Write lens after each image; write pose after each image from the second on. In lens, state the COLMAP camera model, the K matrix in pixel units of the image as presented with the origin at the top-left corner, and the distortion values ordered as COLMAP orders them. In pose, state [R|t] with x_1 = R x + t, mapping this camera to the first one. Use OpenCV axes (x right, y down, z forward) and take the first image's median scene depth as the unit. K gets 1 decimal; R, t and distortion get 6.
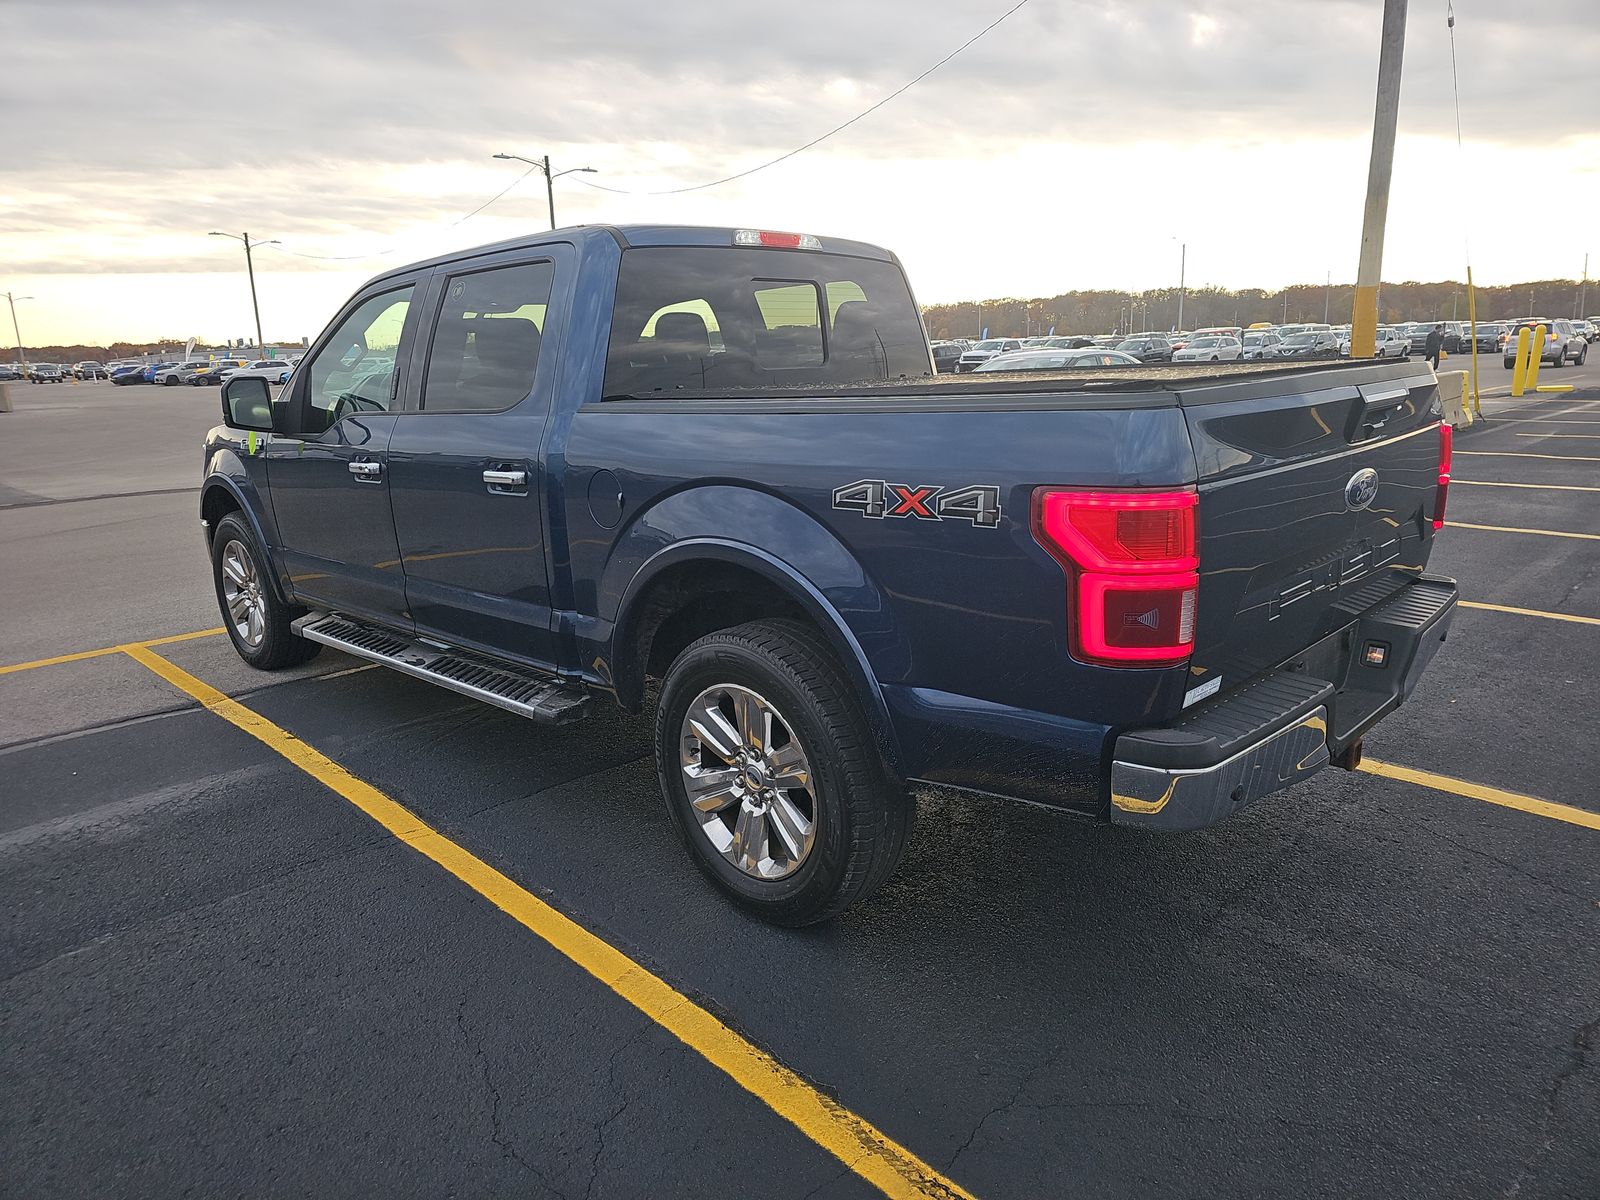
lens RADIAL K [[1072.1, 0, 800.0], [0, 1072.1, 600.0], [0, 0, 1]] dist [0.022781, 0.000074]
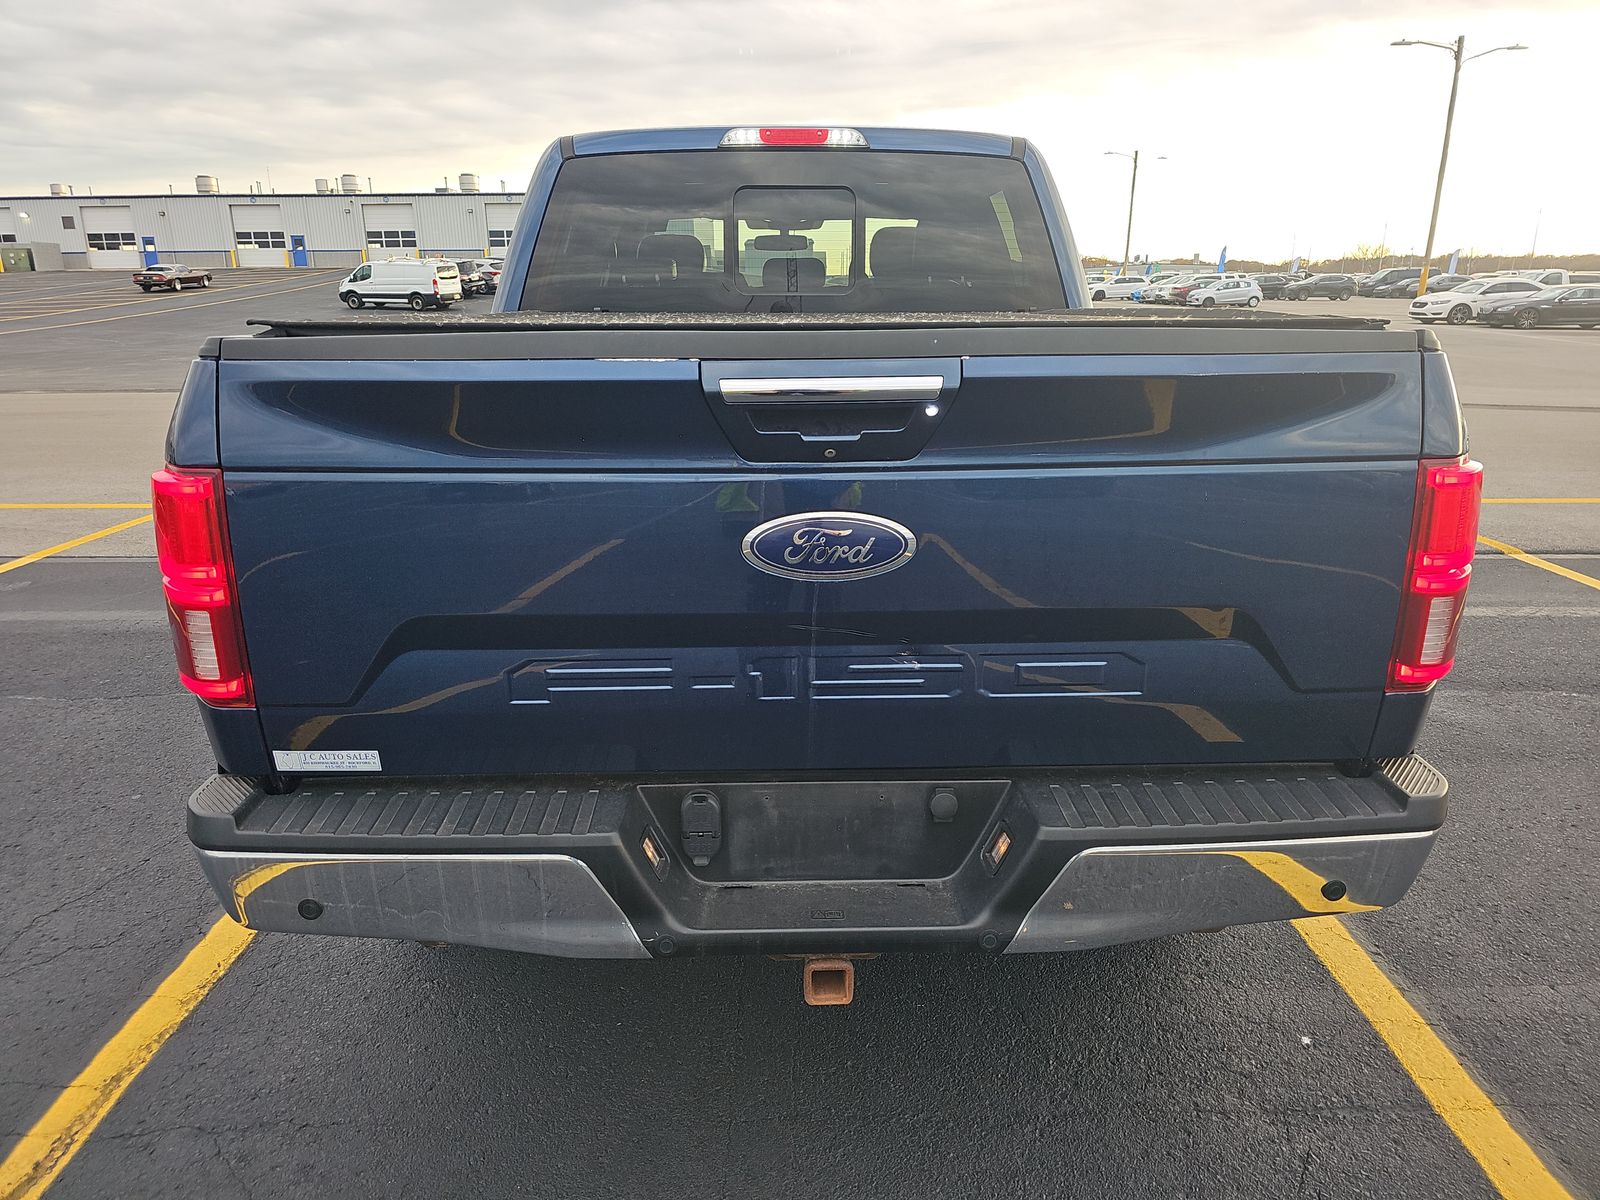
lens RADIAL K [[1068.4, 0, 800.0], [0, 1068.4, 630.1], [0, 0, 1]] dist [0.005148, 0.000967]
pose [[0.730685, 0.238473, -0.639710, 0.614785], [-0.174397, 0.971121, 0.162818, -0.102890], [0.660064, -0.007405, 0.751173, 0.387977]]
